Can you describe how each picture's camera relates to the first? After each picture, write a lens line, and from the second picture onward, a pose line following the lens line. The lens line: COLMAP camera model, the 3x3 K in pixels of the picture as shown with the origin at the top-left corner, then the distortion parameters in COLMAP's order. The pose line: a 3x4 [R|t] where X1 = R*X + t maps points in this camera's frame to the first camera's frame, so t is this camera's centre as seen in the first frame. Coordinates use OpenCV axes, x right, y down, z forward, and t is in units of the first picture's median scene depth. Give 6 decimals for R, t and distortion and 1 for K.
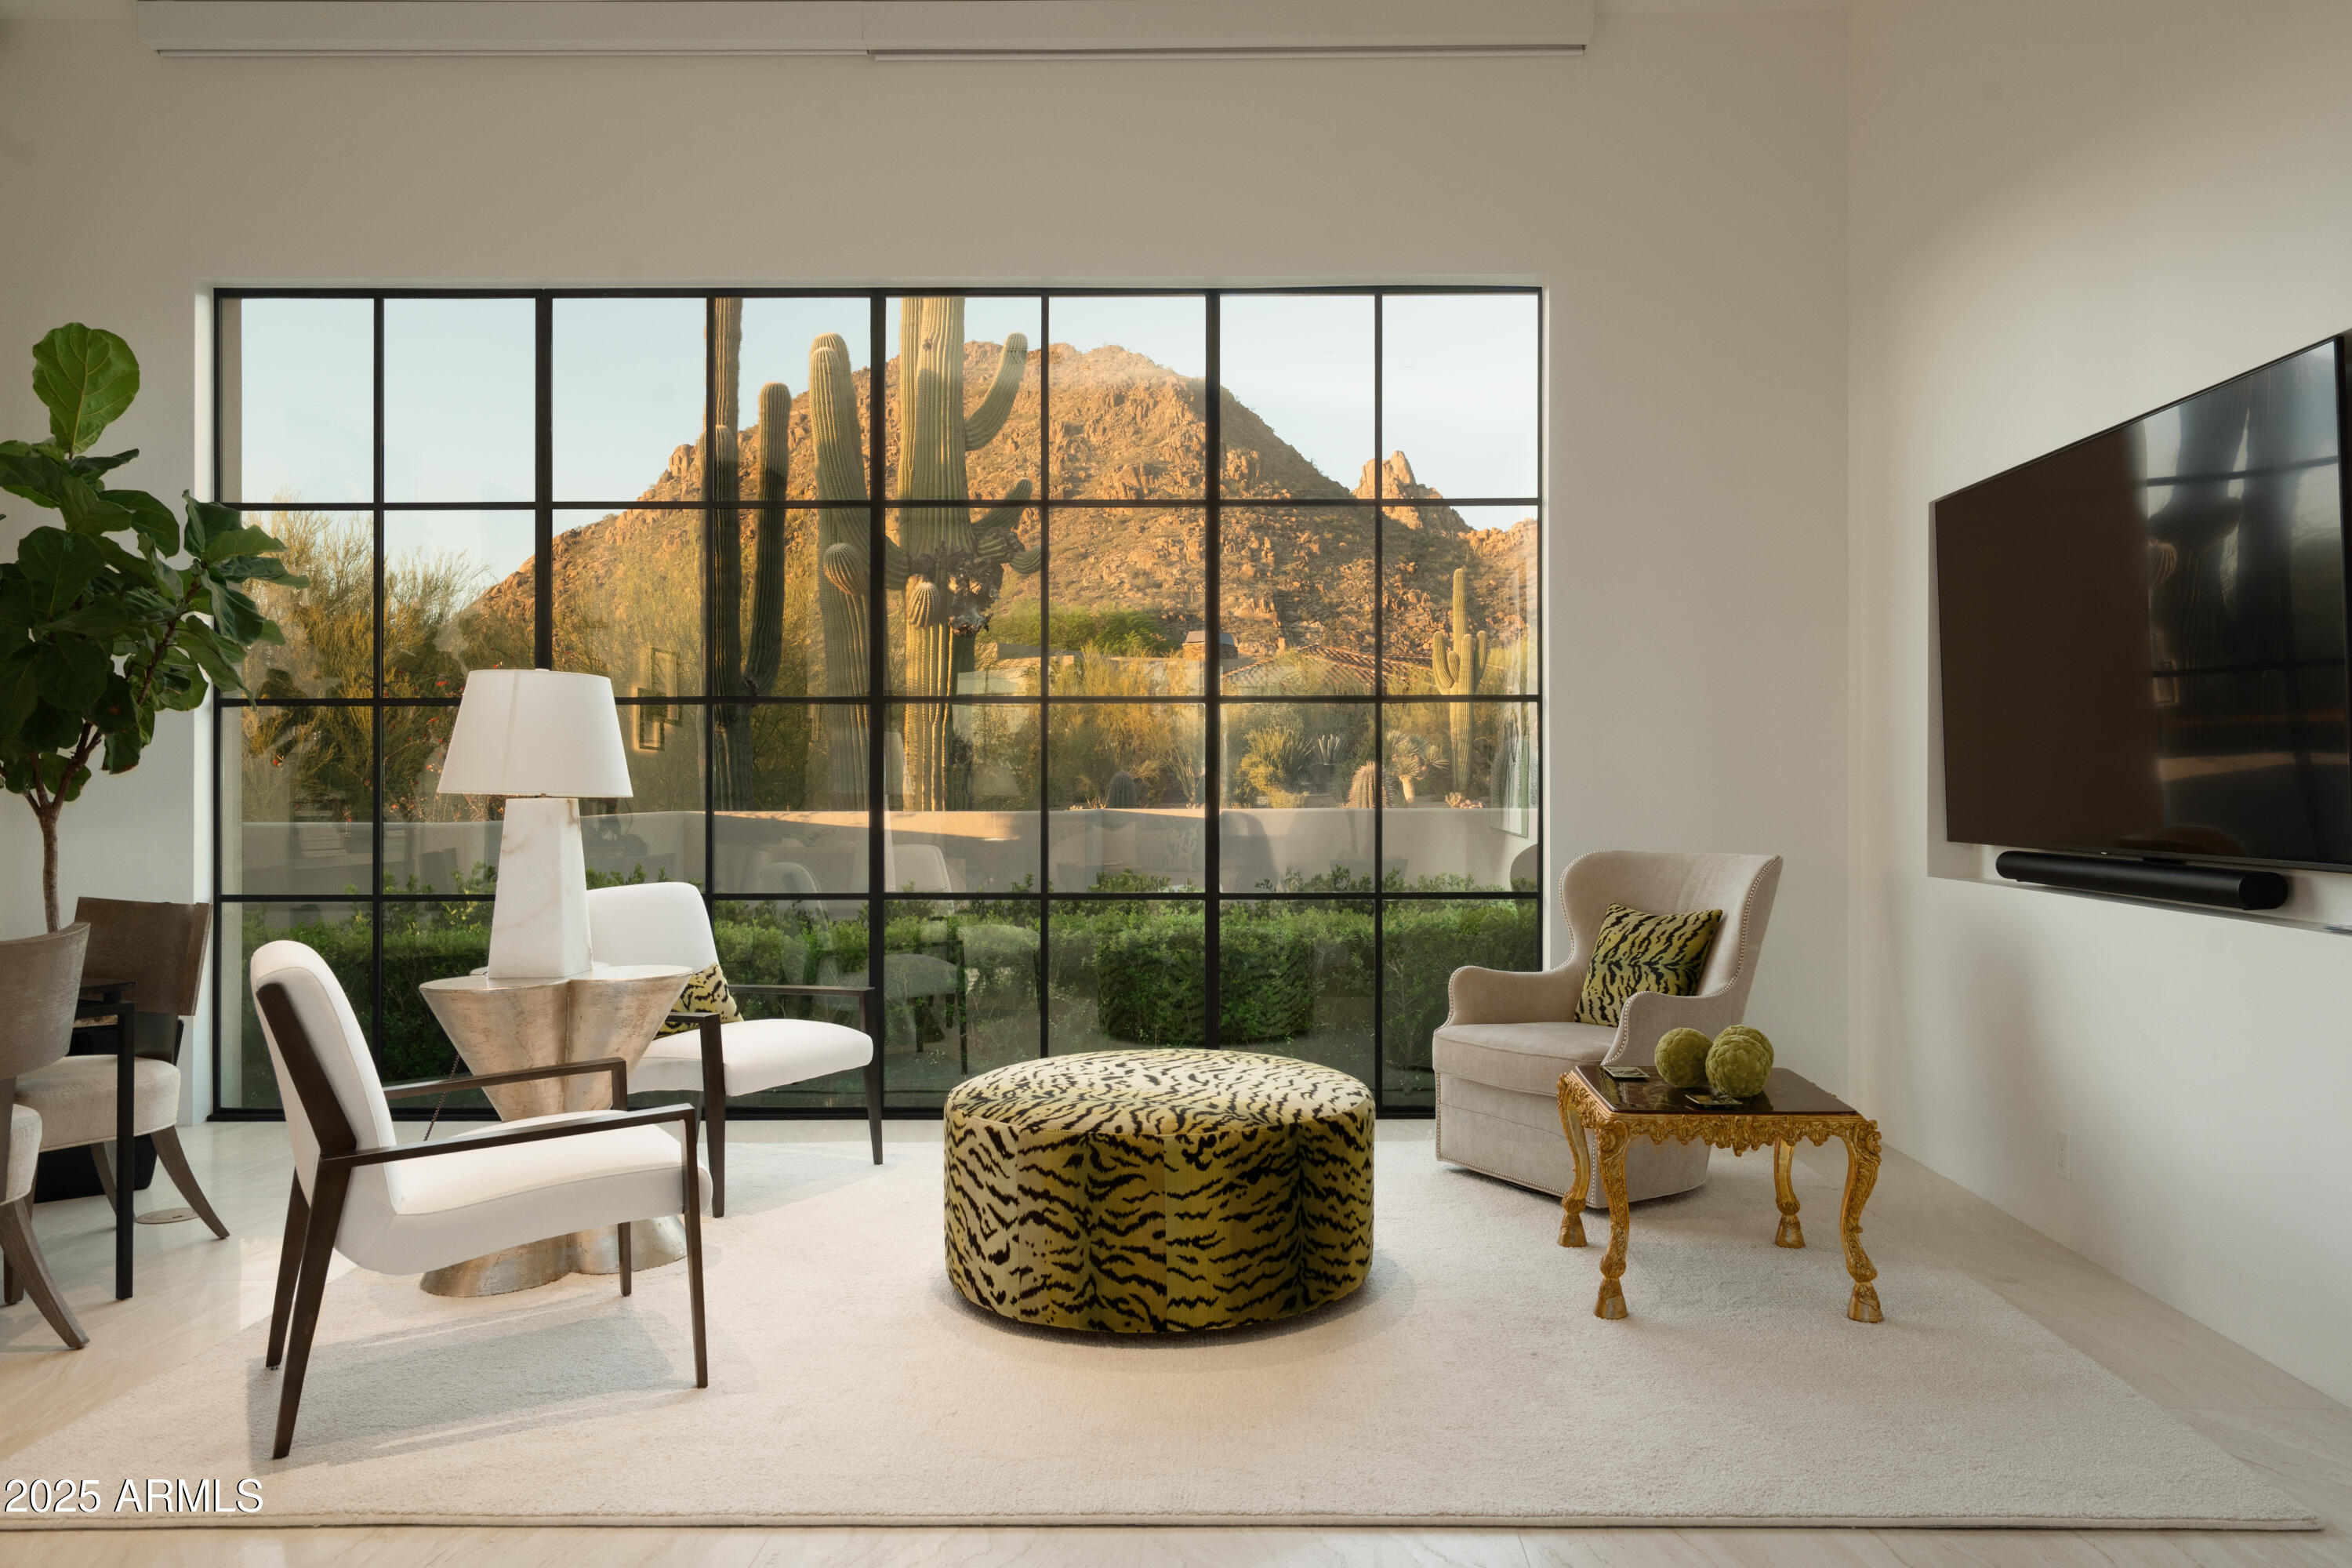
lens RADIAL K [[1688.3, 0, 1184.9], [0, 1688.3, 804.9], [0, 0, 1]] dist [-0.000836, 0.005349]
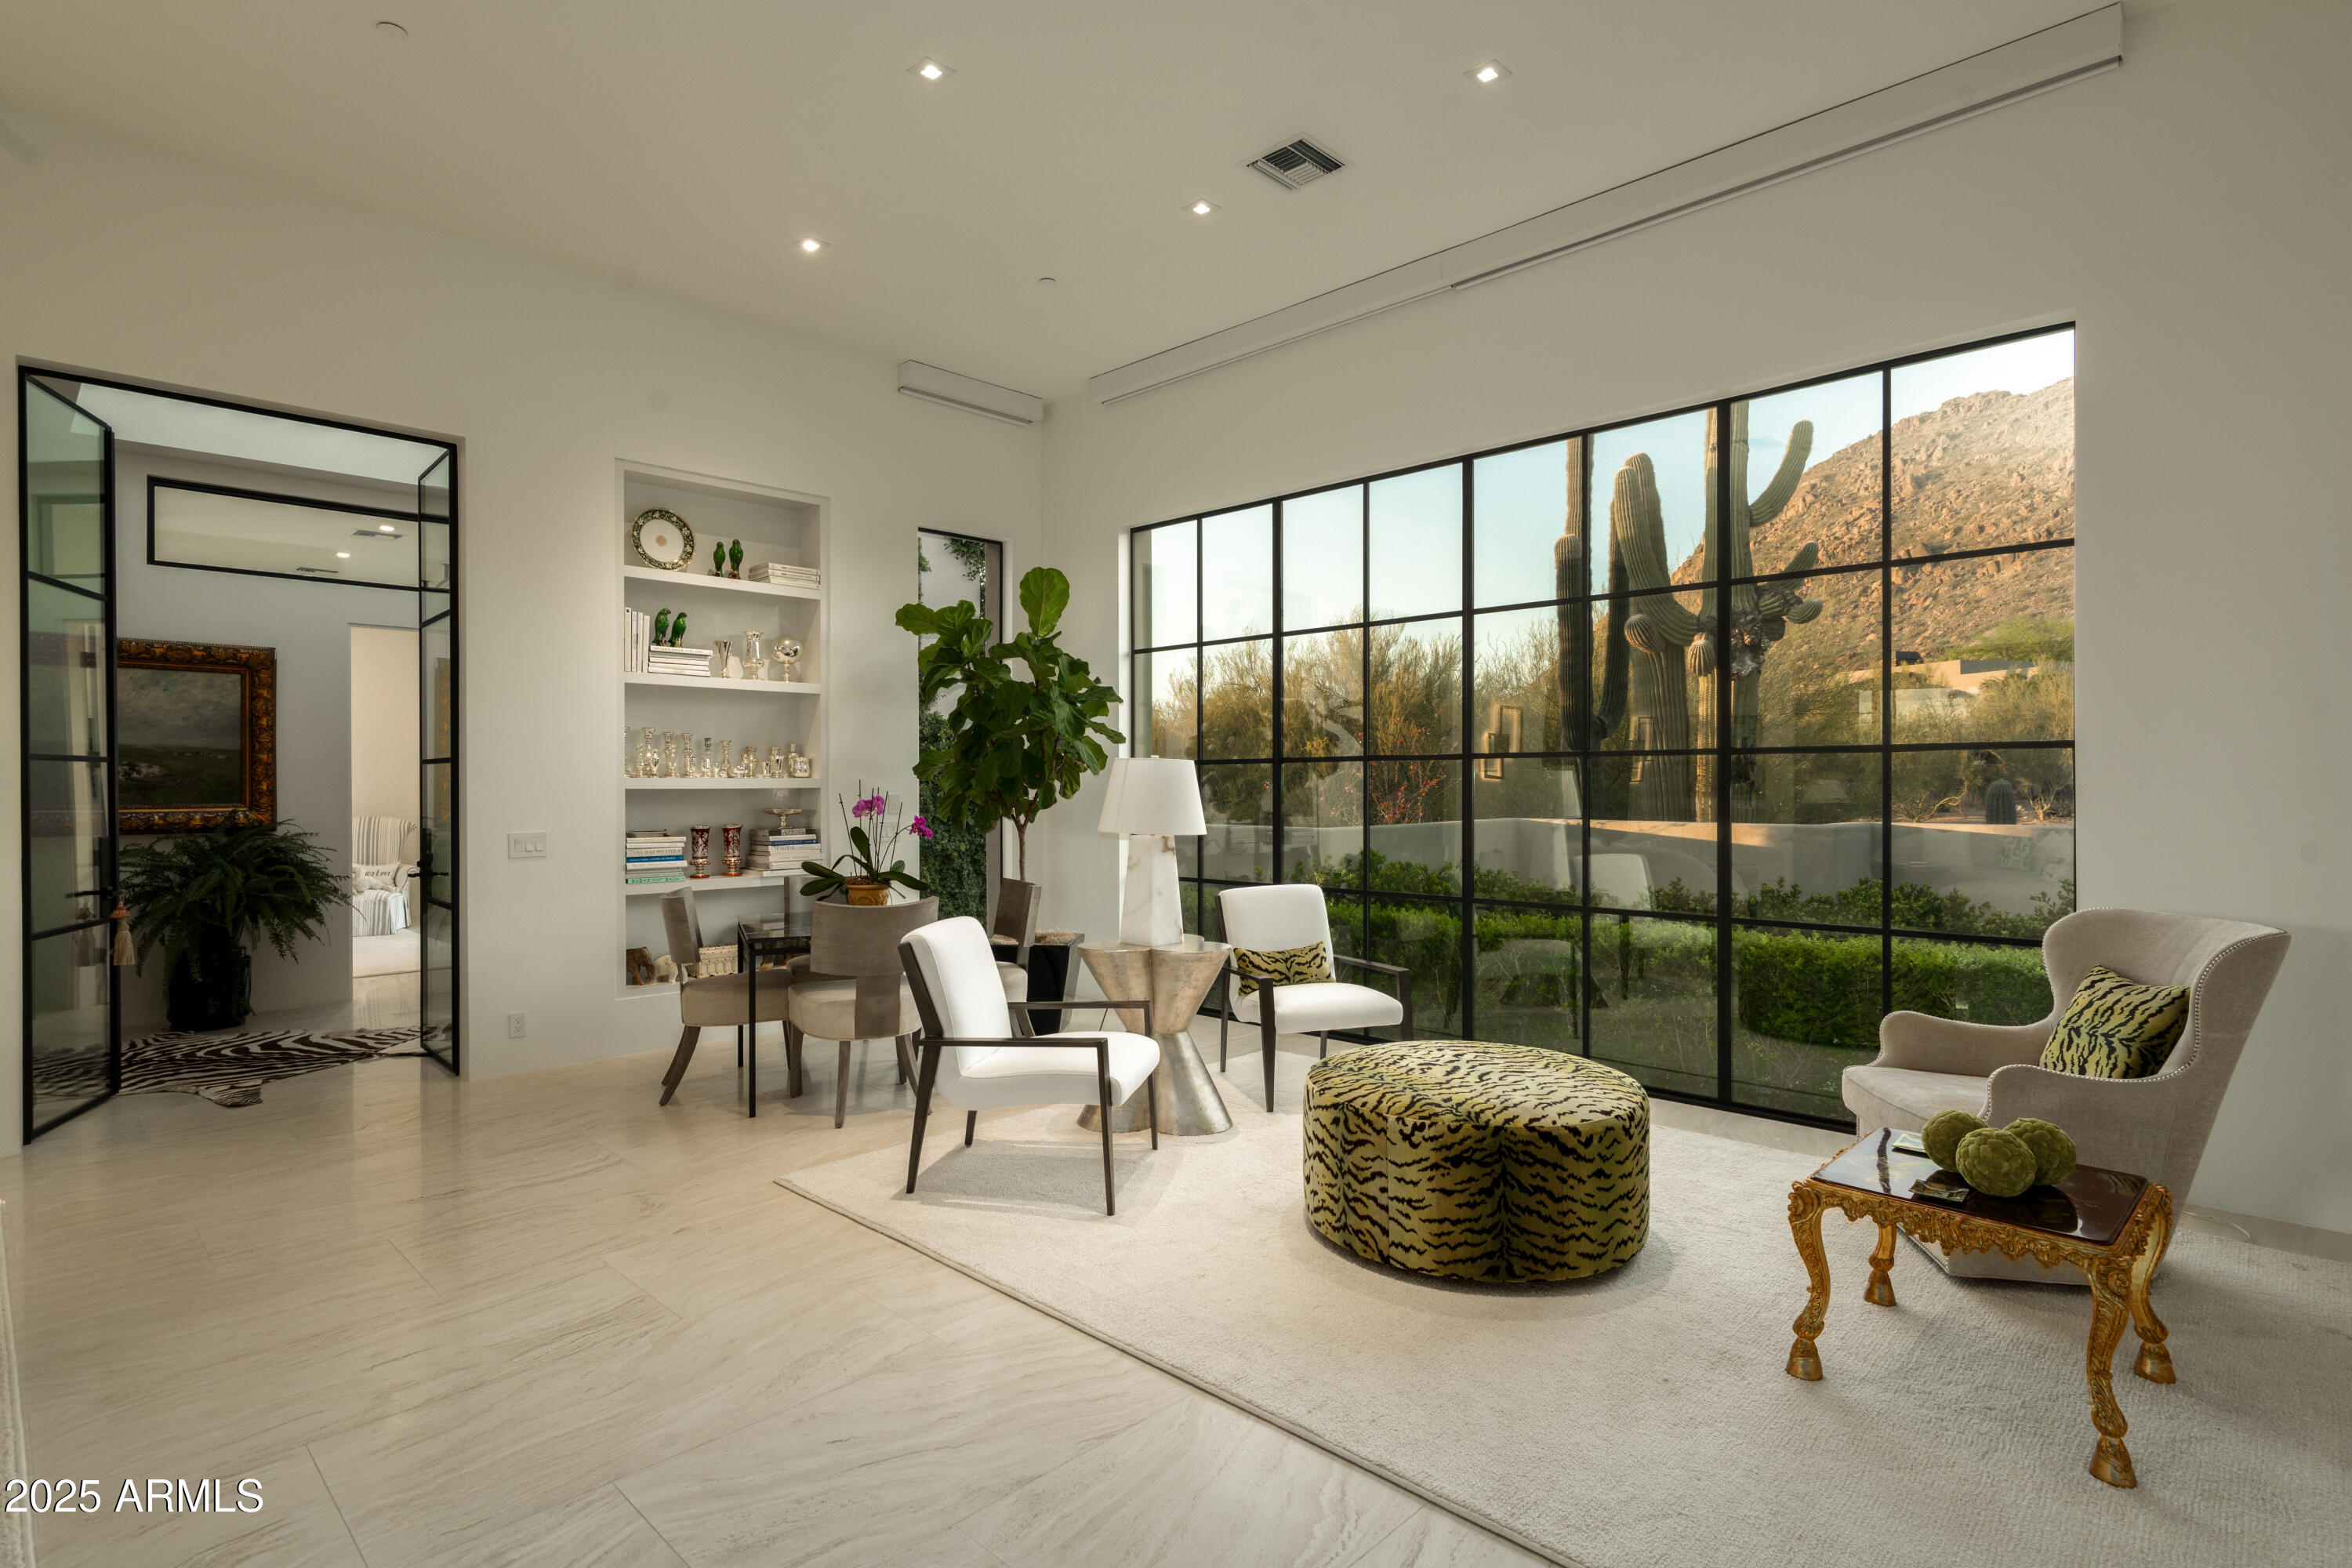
lens RADIAL K [[1227.7, 0, 1181.7], [0, 1227.7, 783.1], [0, 0, 1]] dist [0.000328, 0.002035]
pose [[0.700403, 0.002618, -0.713743, 0.555503], [-0.000973, 0.999996, 0.002712, -0.065734], [0.713747, -0.001205, 0.700402, 0.213513]]
